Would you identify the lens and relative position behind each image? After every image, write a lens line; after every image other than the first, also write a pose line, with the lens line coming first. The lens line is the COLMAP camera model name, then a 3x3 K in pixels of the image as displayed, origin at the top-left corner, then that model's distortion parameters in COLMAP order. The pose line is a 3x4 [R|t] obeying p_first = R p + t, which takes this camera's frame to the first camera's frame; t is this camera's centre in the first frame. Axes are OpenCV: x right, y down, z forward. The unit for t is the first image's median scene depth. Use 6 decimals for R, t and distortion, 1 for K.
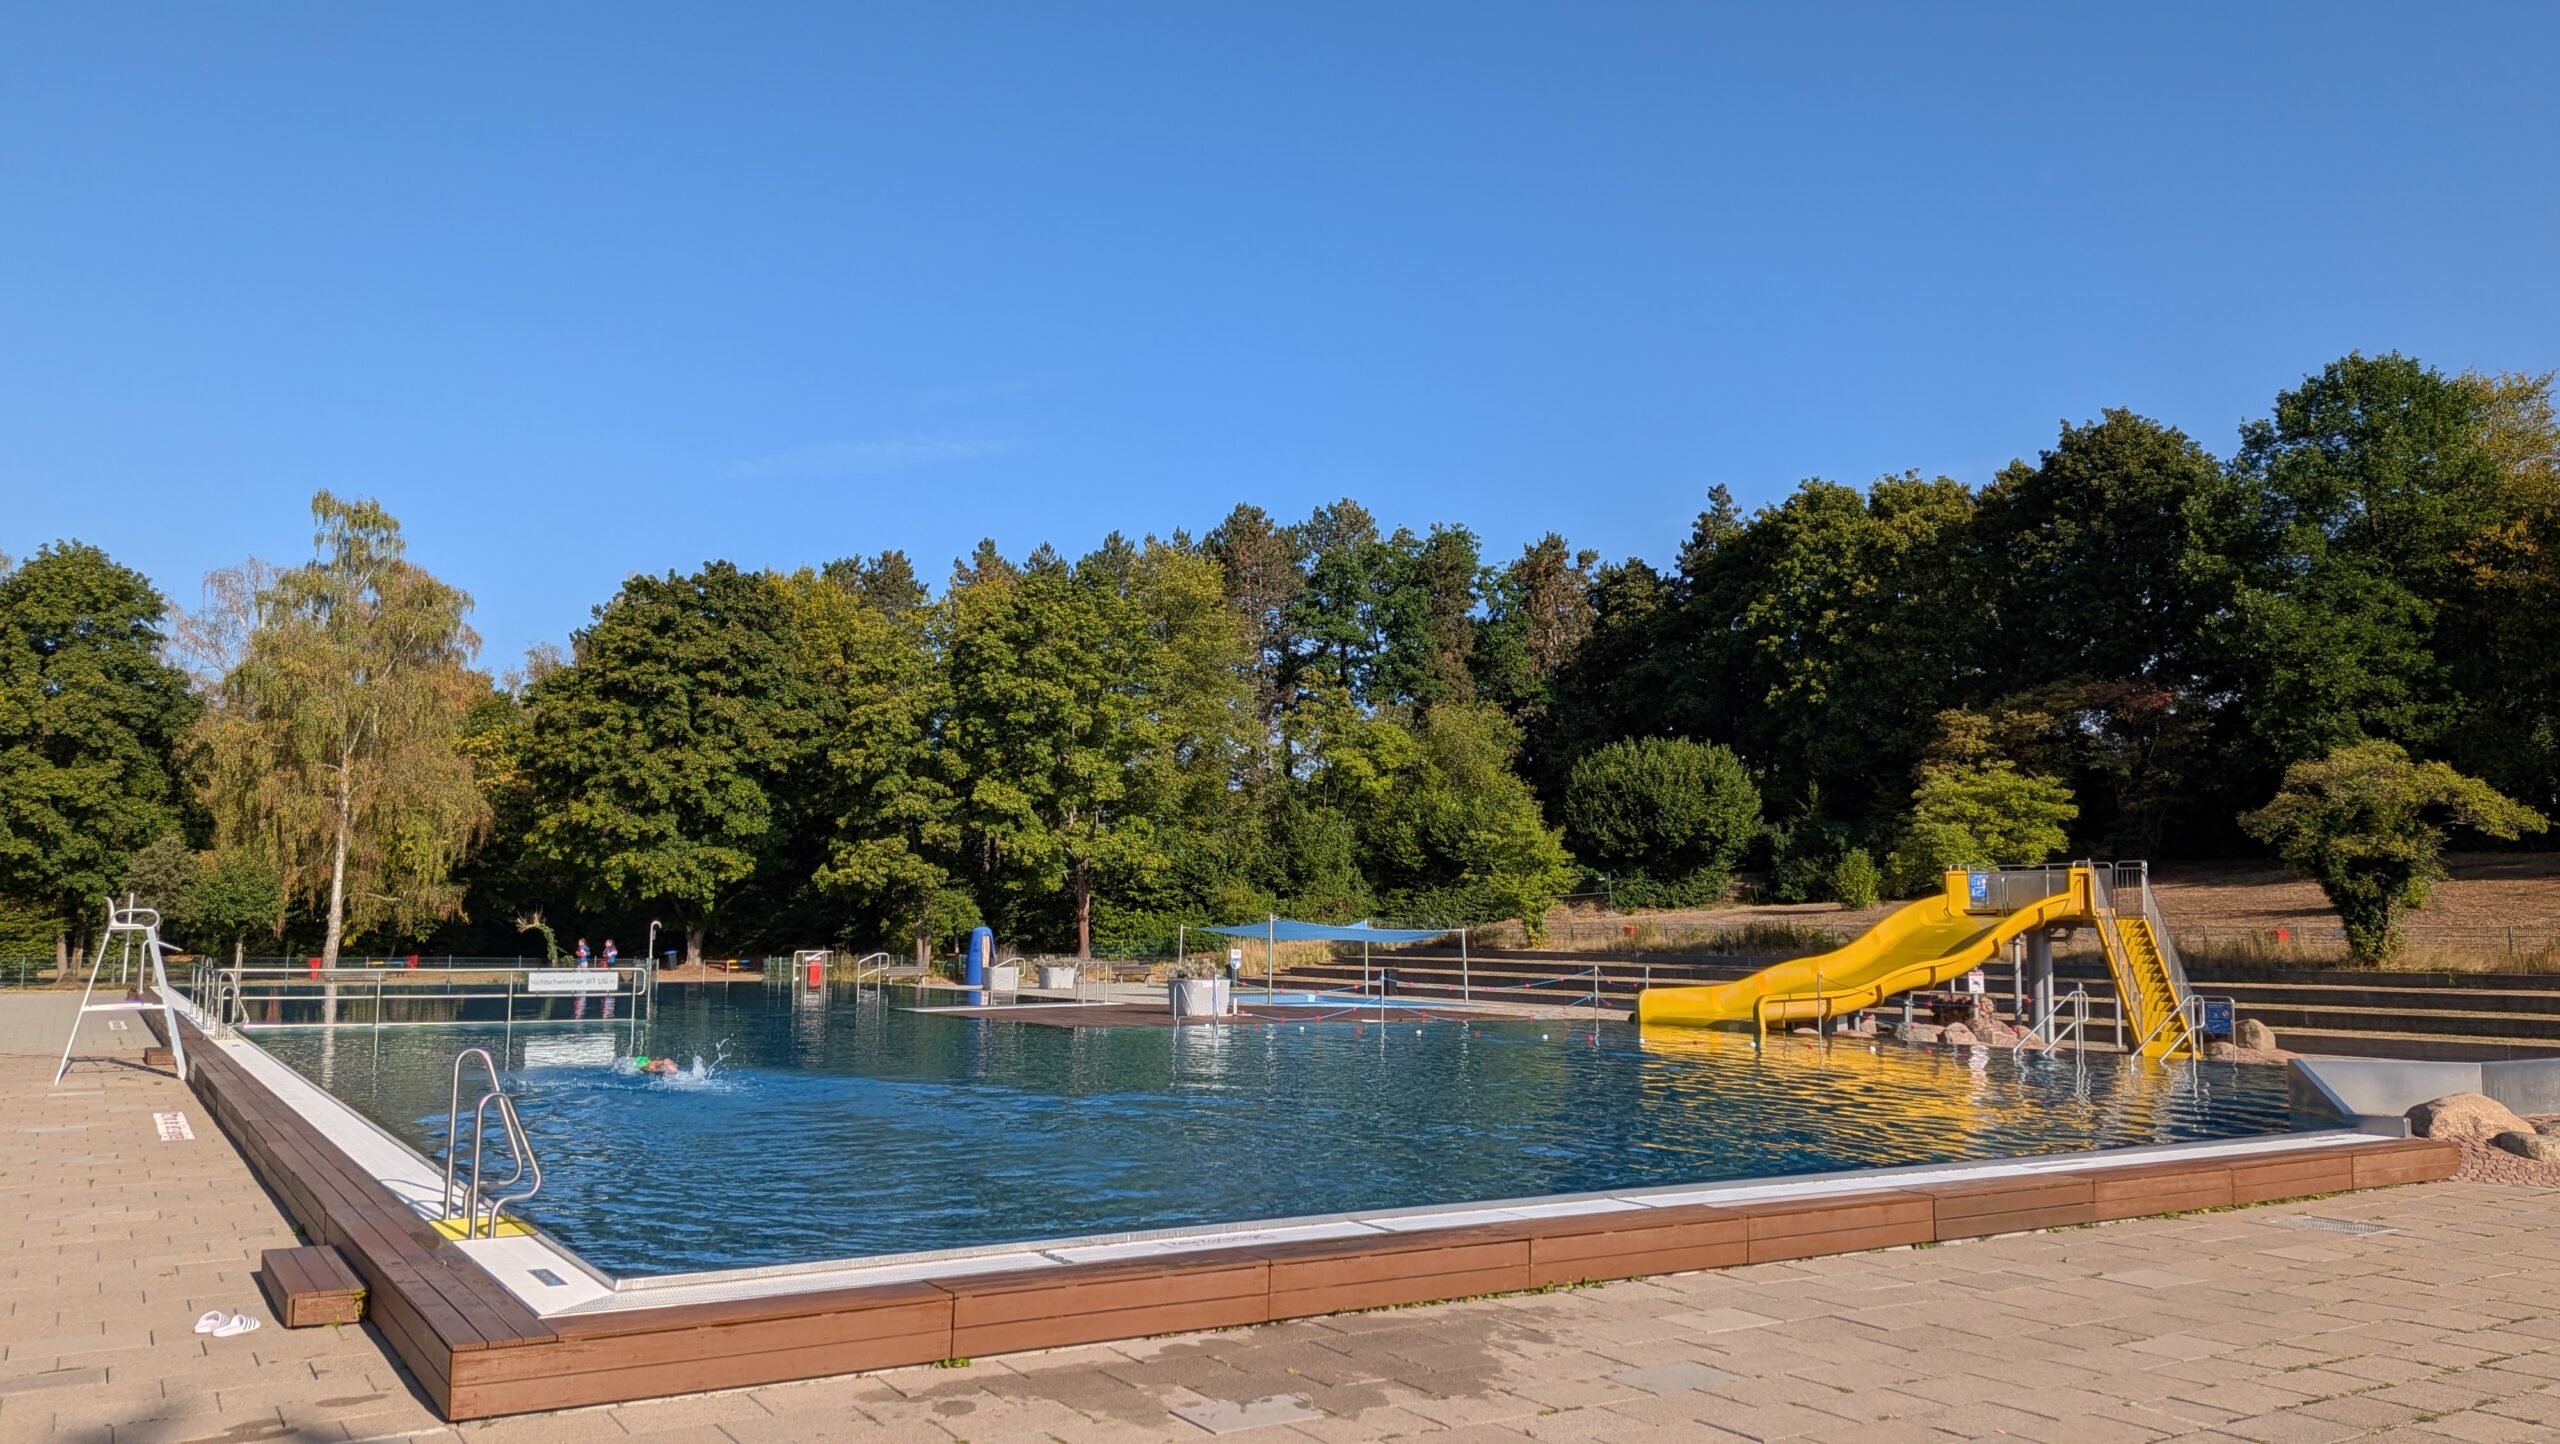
lens RADIAL K [[1803.1, 0, 1280.0], [0, 1803.1, 722.0], [0, 0, 1]] dist [0.004666, 0.001594]
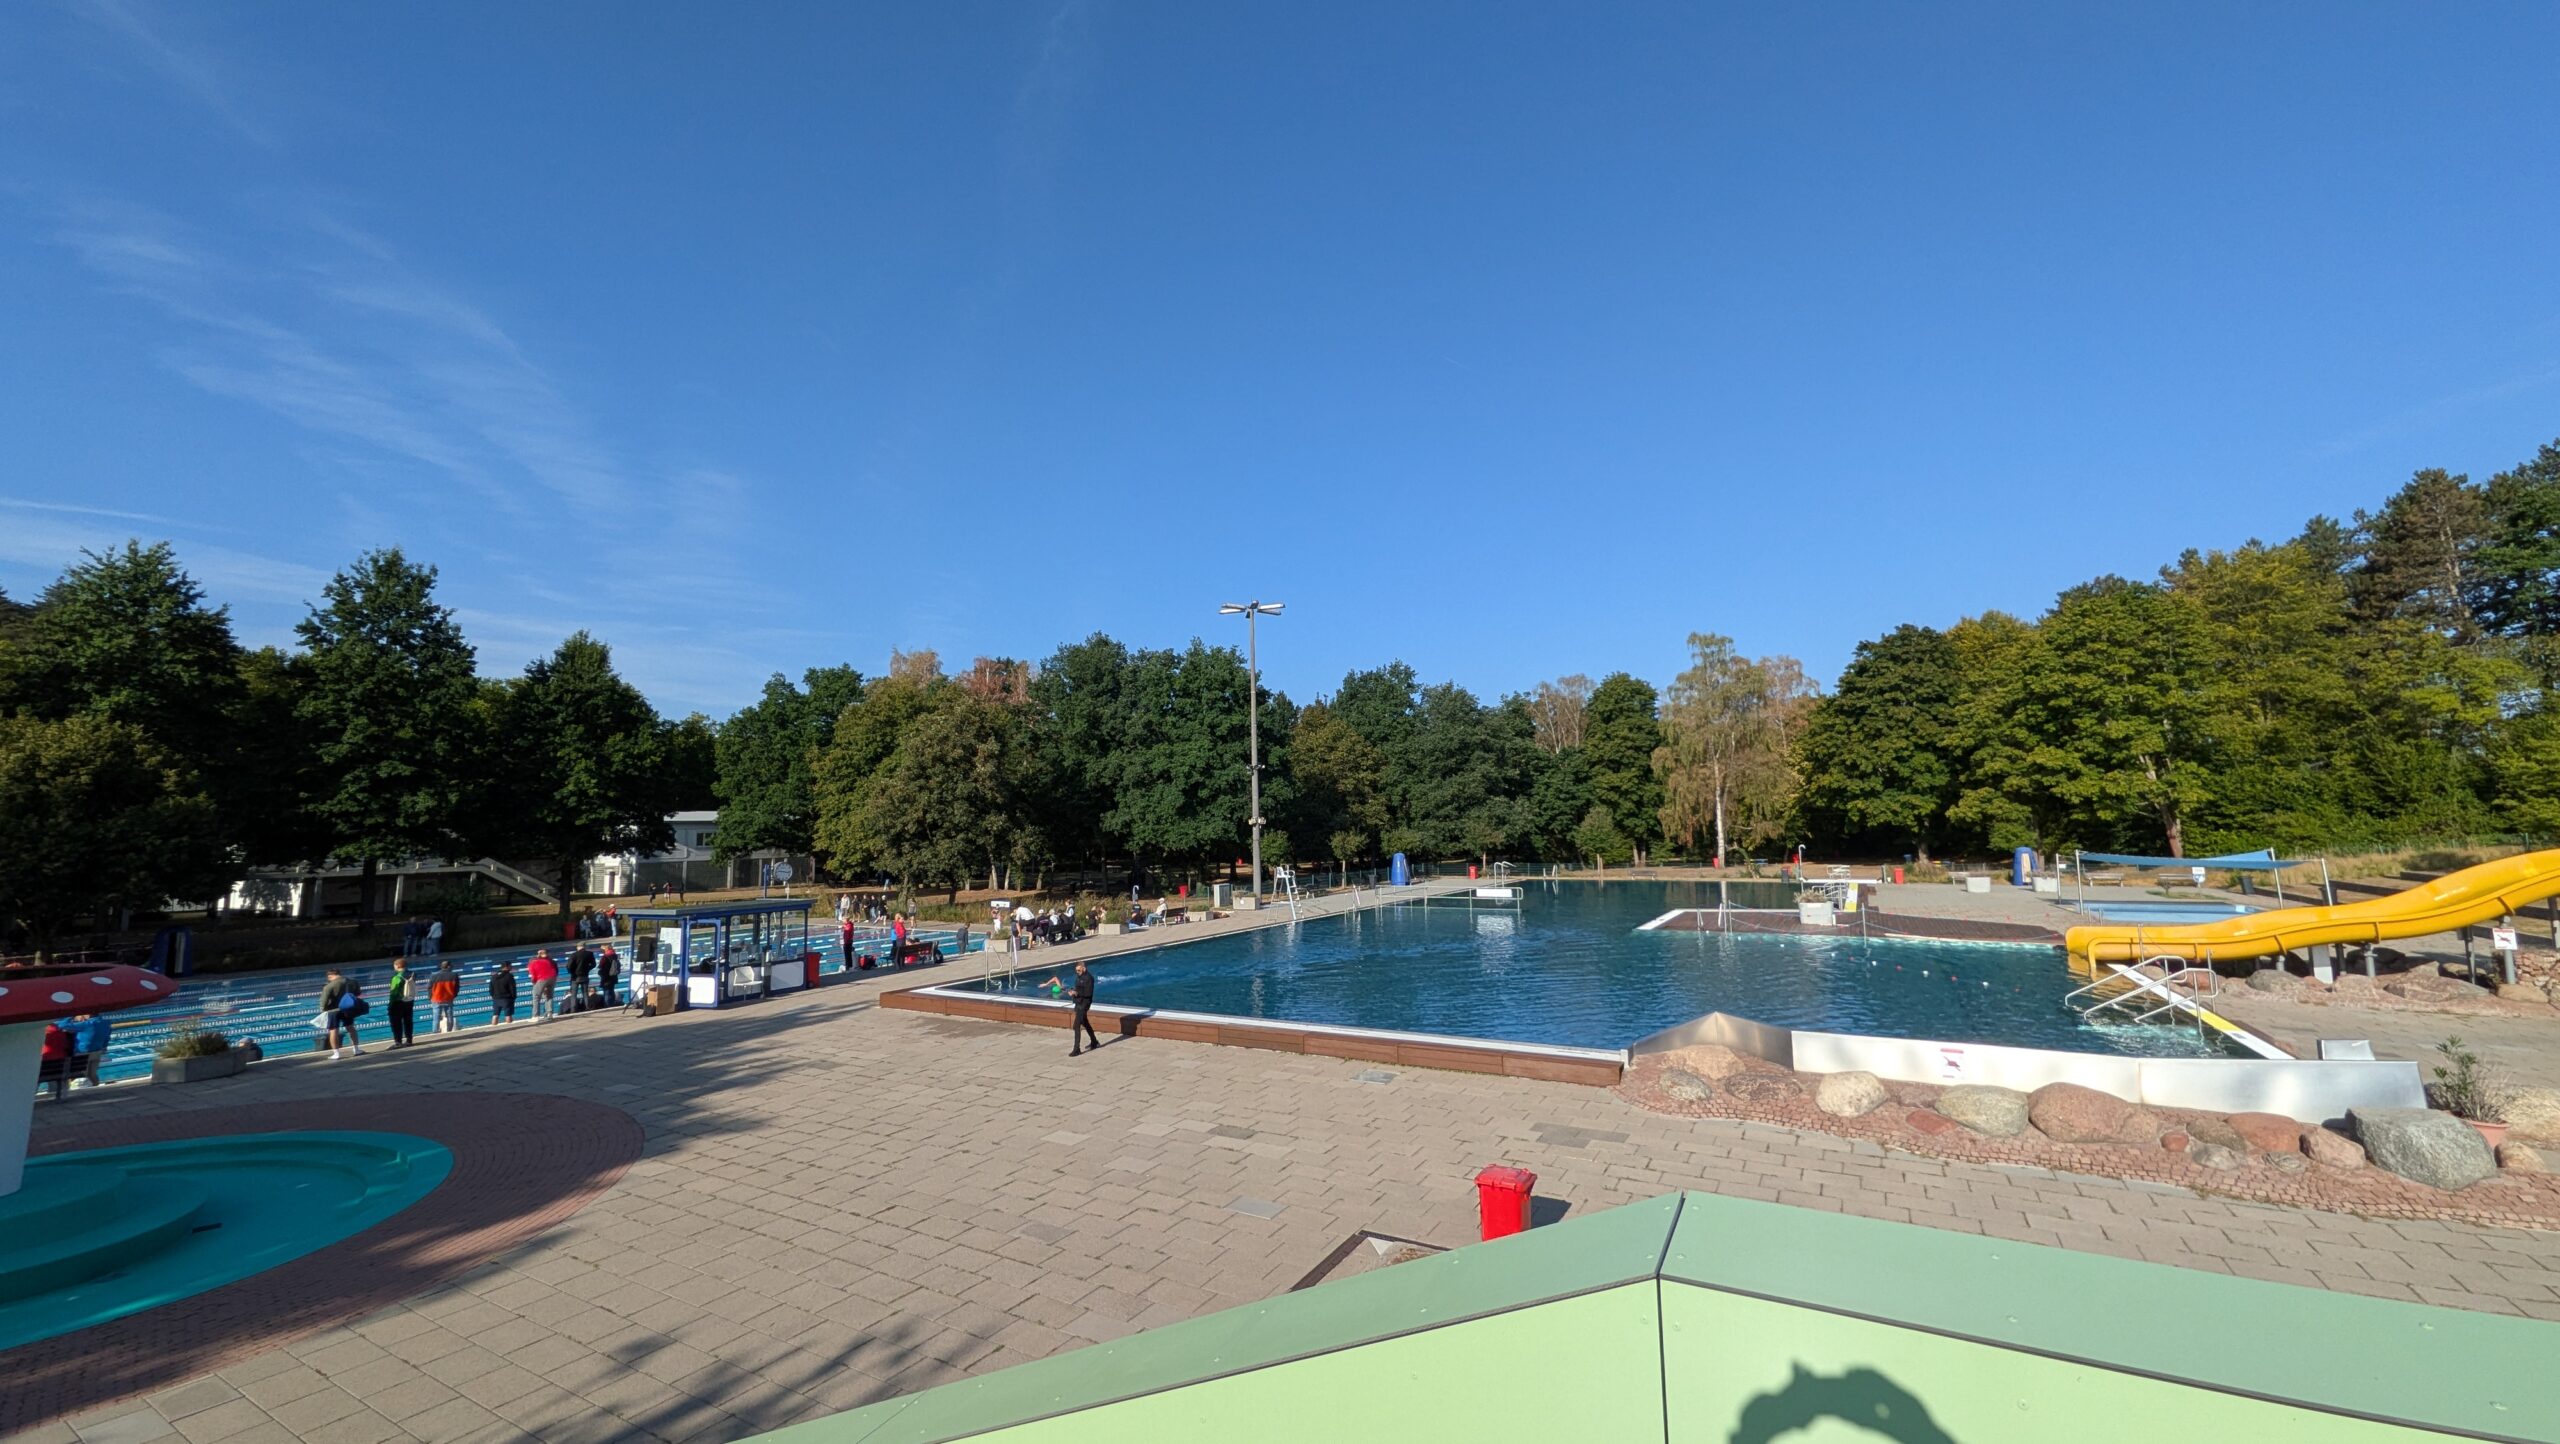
lens RADIAL K [[973.6, 0, 1280.0], [0, 973.6, 722.0], [0, 0, 1]] dist [-0.000822, -0.000193]
pose [[0.453258, -0.113029, -0.884184, 0.236281], [0.121008, 0.990548, -0.064594, -0.011227], [0.883128, -0.077716, 0.462651, 0.061913]]
